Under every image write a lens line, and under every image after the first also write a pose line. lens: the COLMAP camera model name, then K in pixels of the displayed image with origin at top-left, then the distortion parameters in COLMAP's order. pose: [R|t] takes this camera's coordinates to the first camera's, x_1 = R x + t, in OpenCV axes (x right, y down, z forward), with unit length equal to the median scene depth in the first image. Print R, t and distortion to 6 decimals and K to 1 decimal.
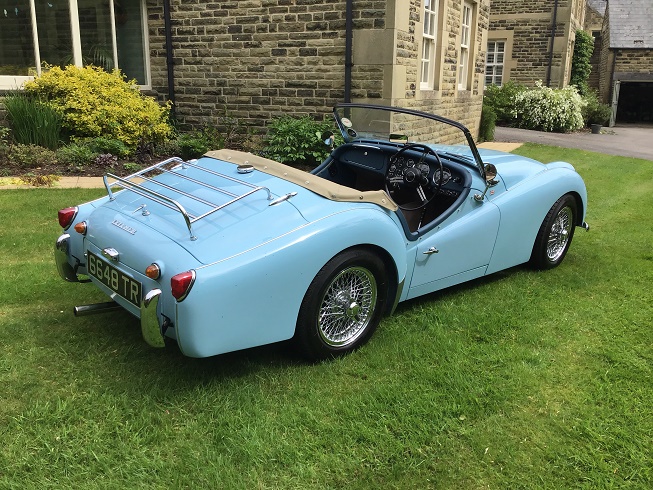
lens RADIAL K [[593.3, 0, 326.5], [0, 593.3, 245.0], [0, 0, 1]] dist [0.122267, 0.000000]
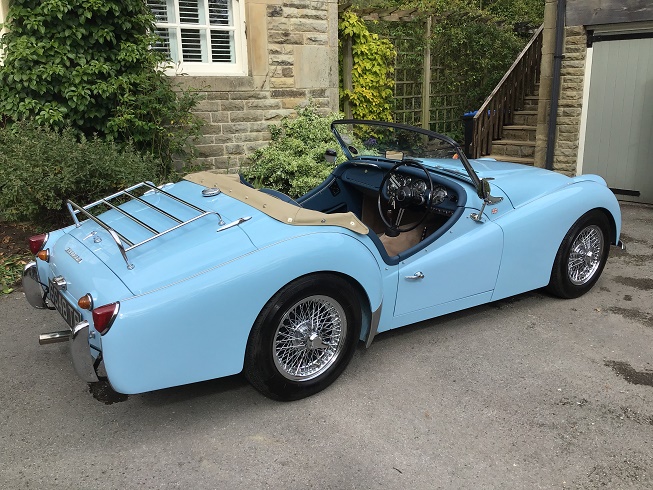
lens RADIAL K [[593.3, 0, 326.5], [0, 593.3, 245.0], [0, 0, 1]] dist [0.122267, 0.000000]
pose [[0.989047, -0.009359, -0.147301, 0.190728], [0.005826, 0.999685, -0.024400, -0.018062], [0.147483, 0.023274, 0.988791, 0.075630]]
